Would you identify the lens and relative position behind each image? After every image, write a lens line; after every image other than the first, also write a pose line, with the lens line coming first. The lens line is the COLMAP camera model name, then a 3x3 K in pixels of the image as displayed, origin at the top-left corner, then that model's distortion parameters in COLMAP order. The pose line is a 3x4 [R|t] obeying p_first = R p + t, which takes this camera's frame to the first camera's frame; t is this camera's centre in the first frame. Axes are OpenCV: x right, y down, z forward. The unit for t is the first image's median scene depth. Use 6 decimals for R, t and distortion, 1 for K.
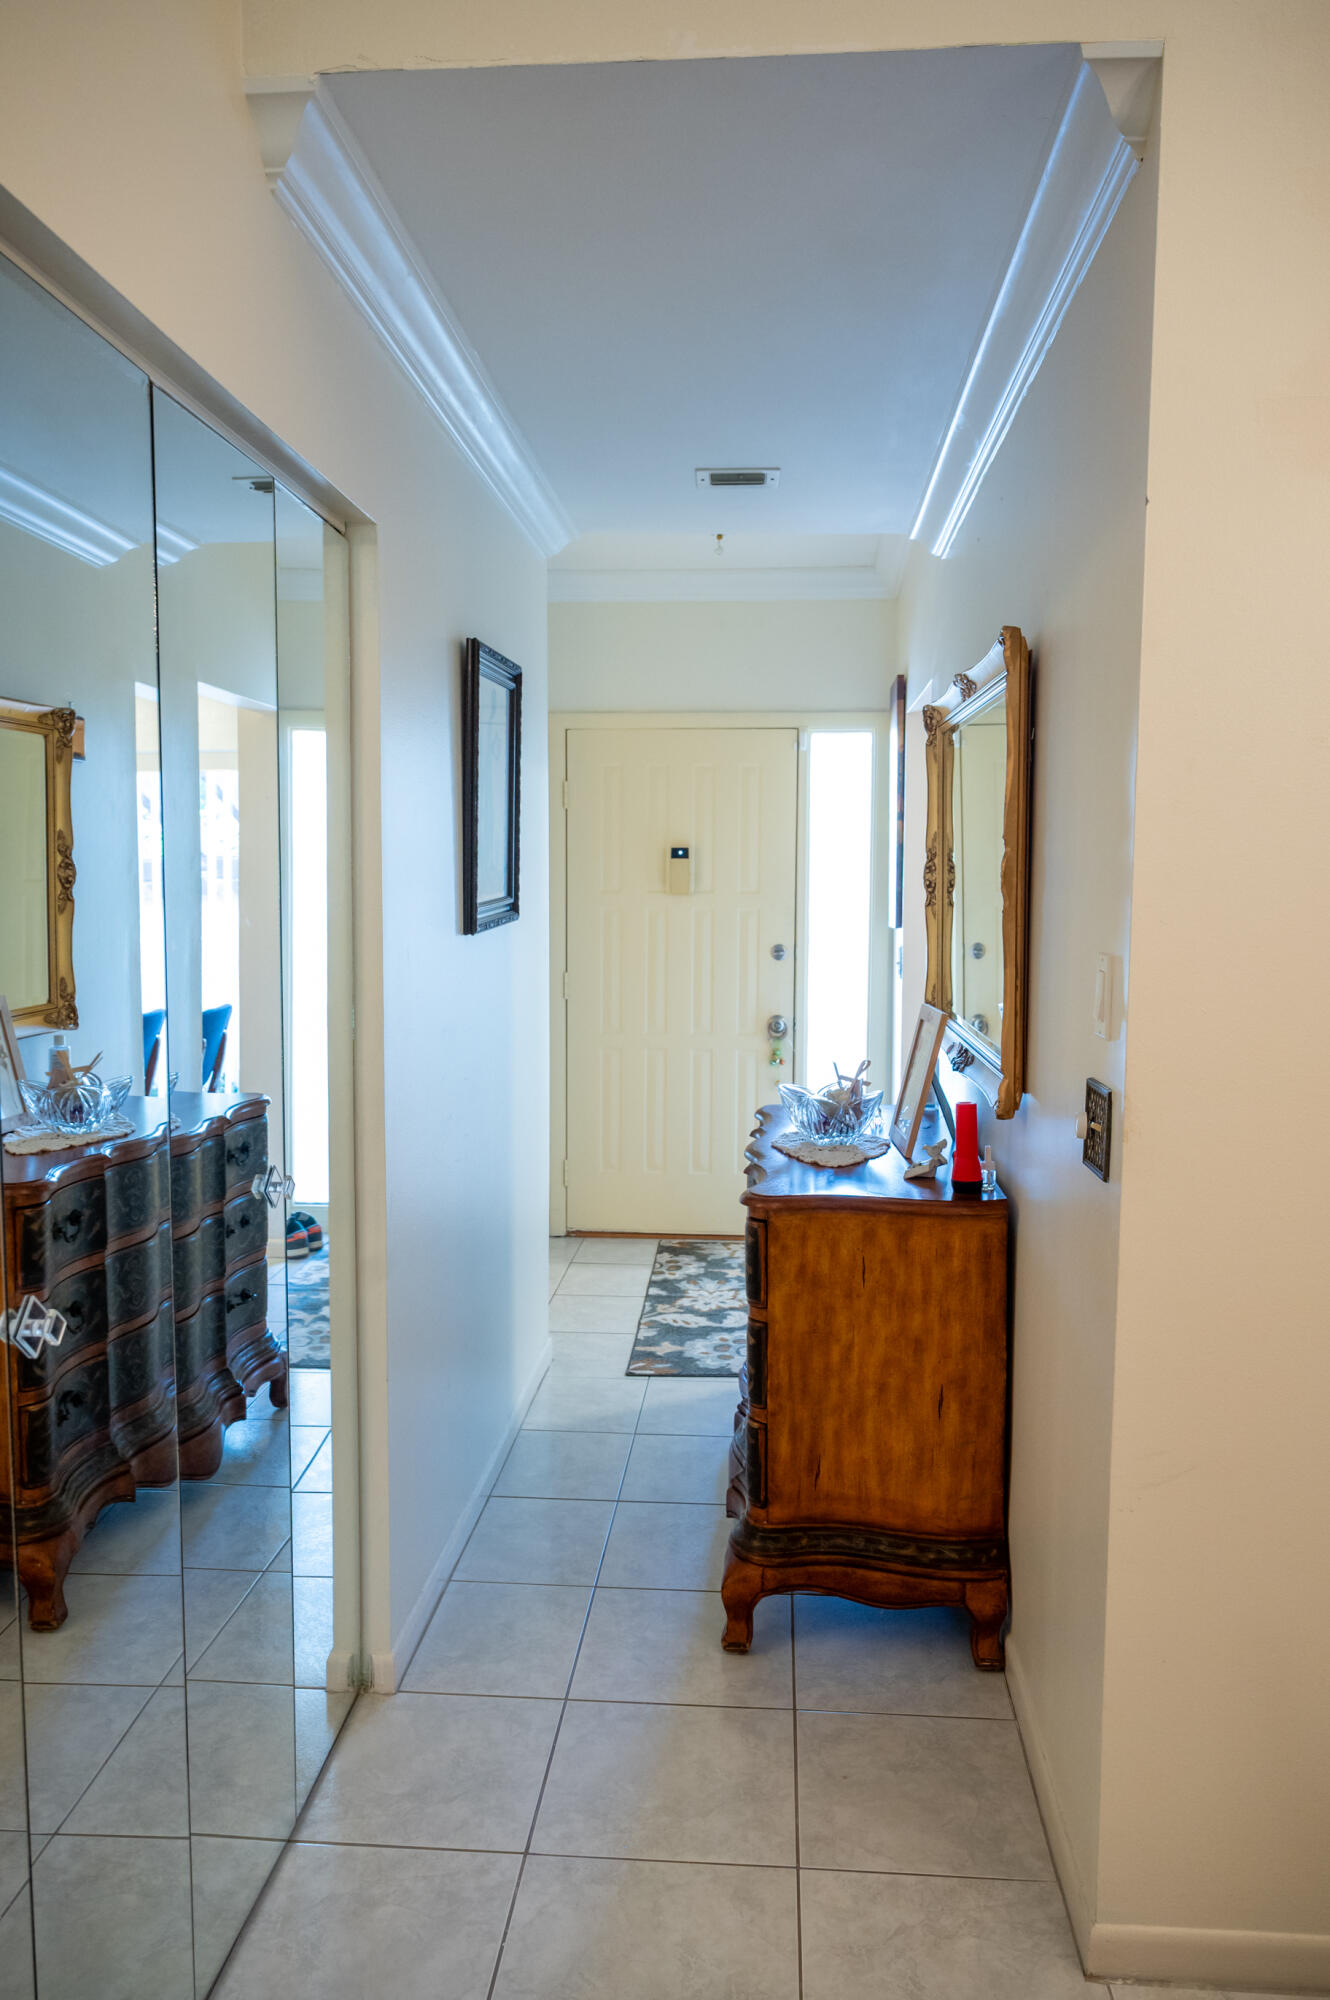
lens RADIAL K [[1365.9, 0, 670.4], [0, 1365.9, 996.8], [0, 0, 1]] dist [0.000107, 0.001783]
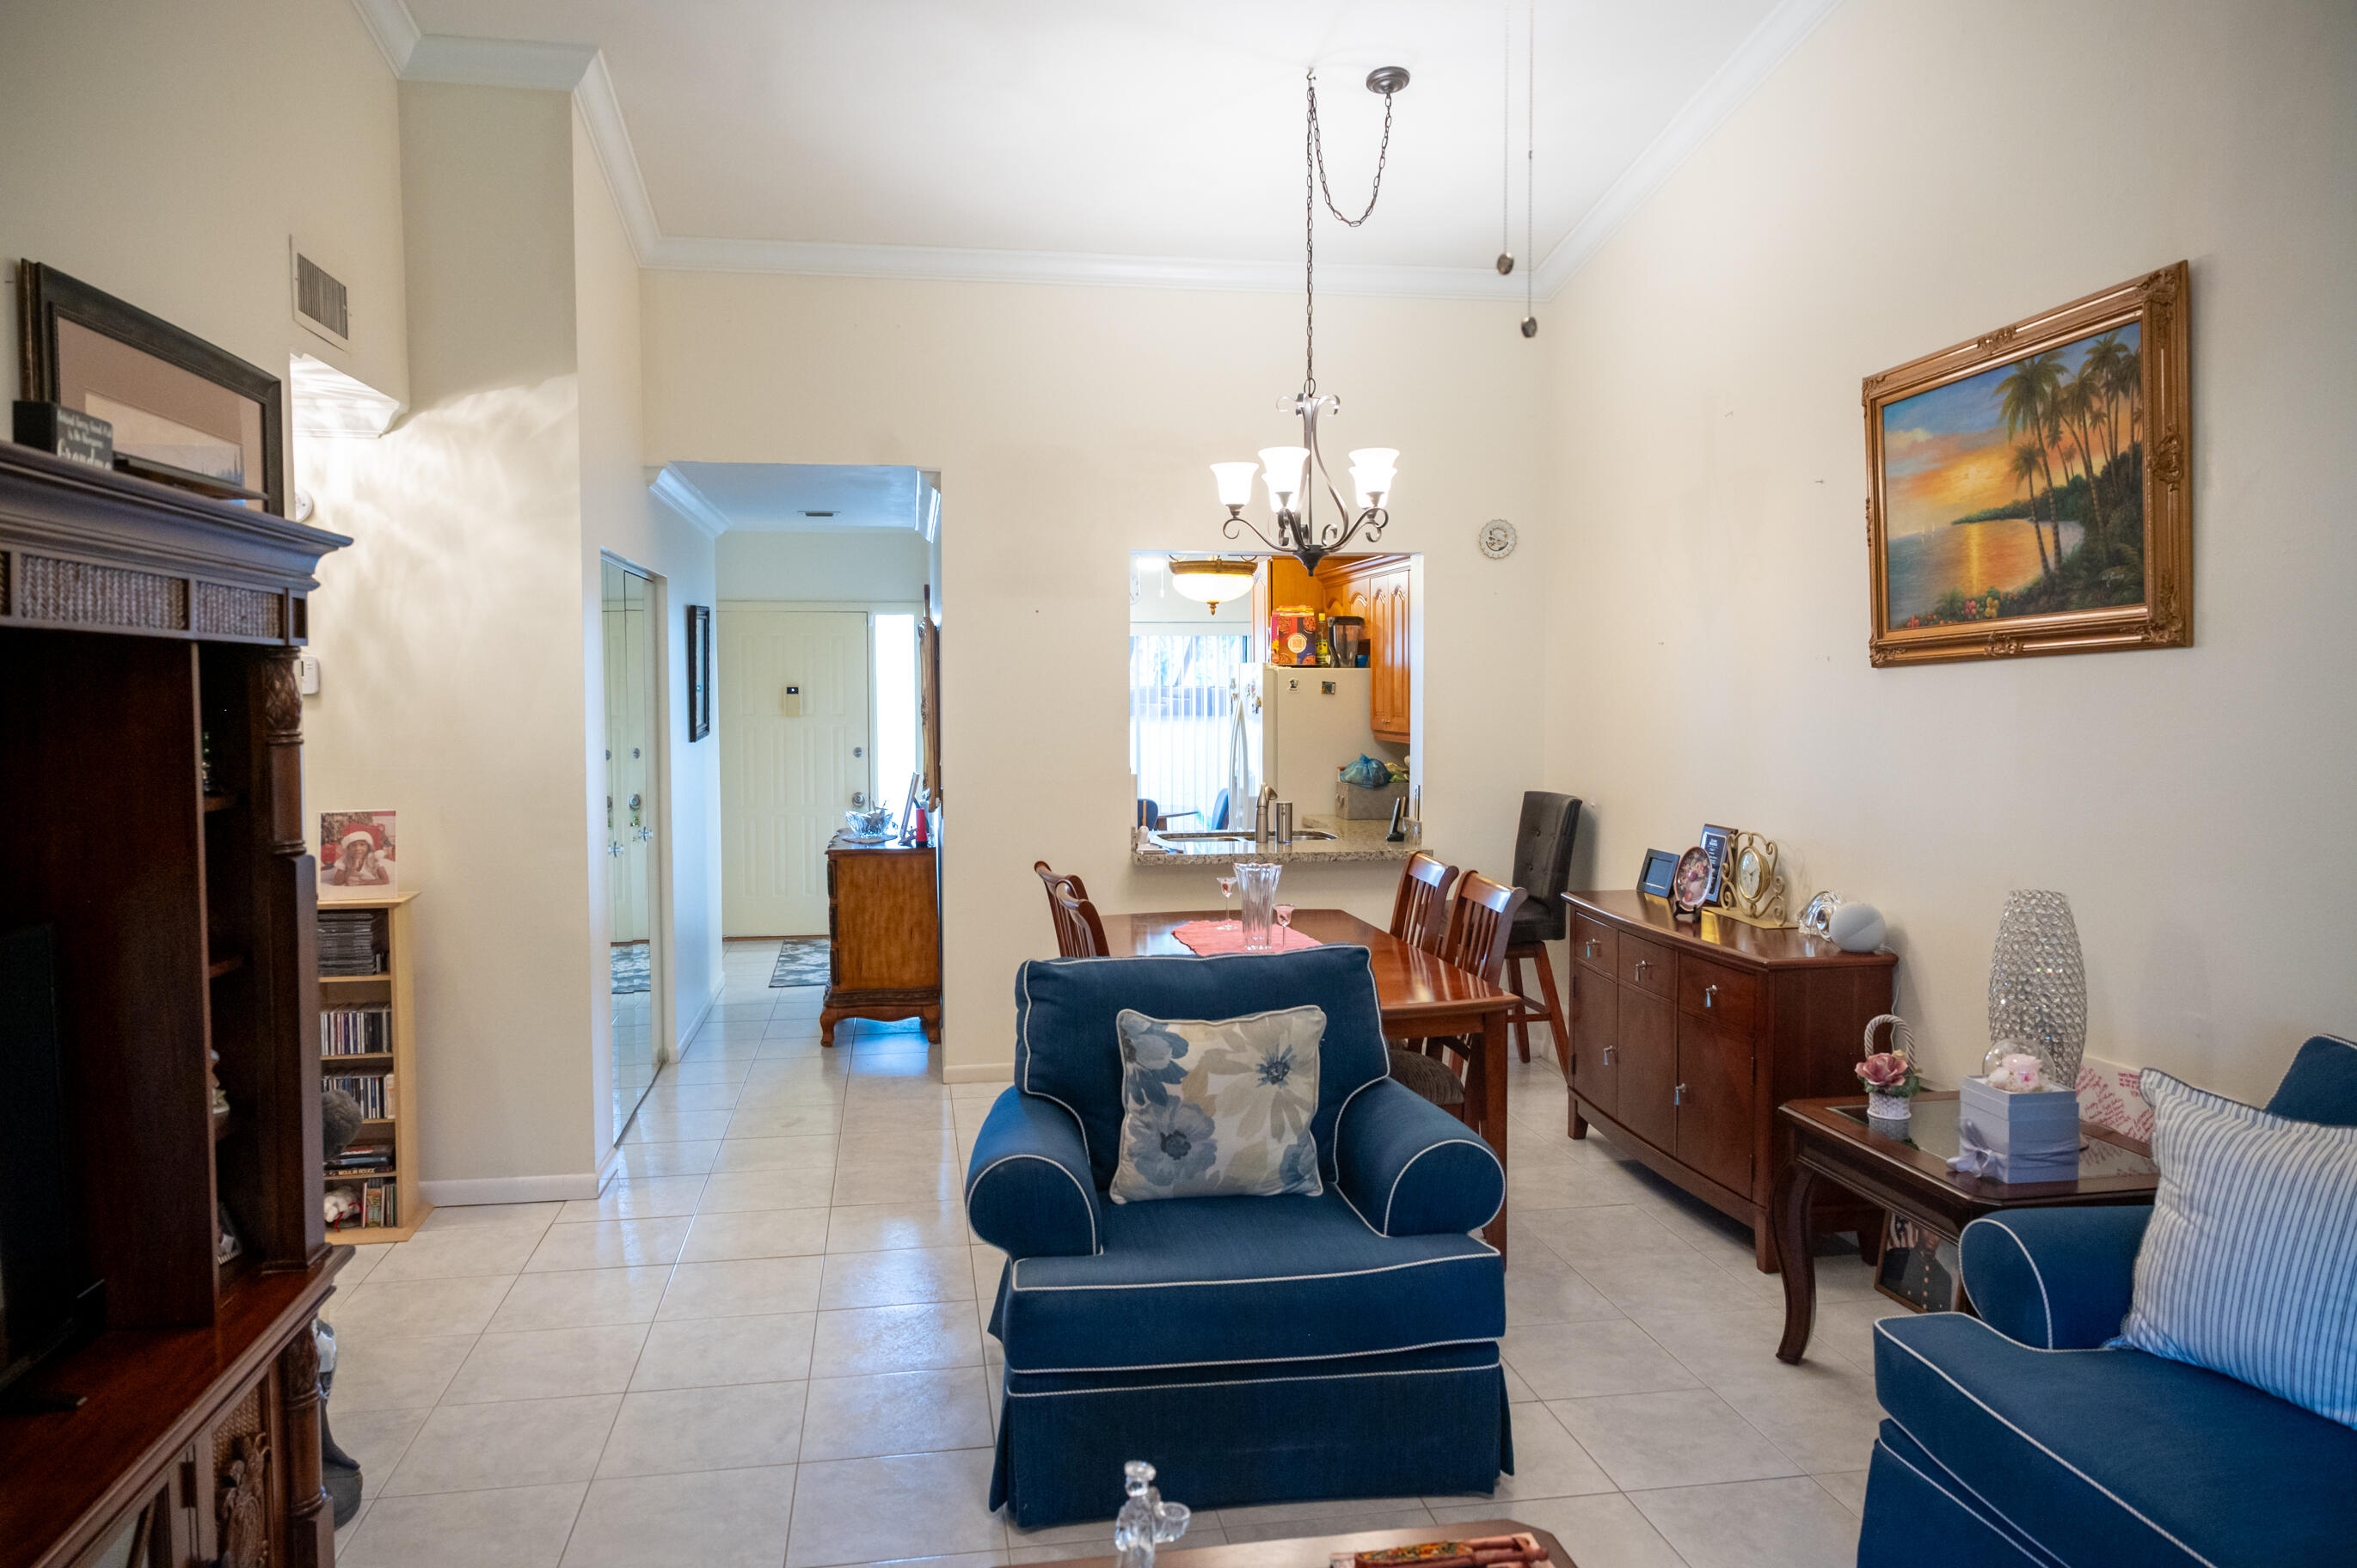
lens RADIAL K [[1609.5, 0, 1180.1], [0, 1609.5, 776.6], [0, 0, 1]] dist [0.000107, 0.001783]
pose [[0.970000, -0.022216, 0.242086, -0.022559], [0.028481, 0.999343, -0.022413, 0.096923], [-0.241429, 0.028635, 0.969996, -1.828883]]
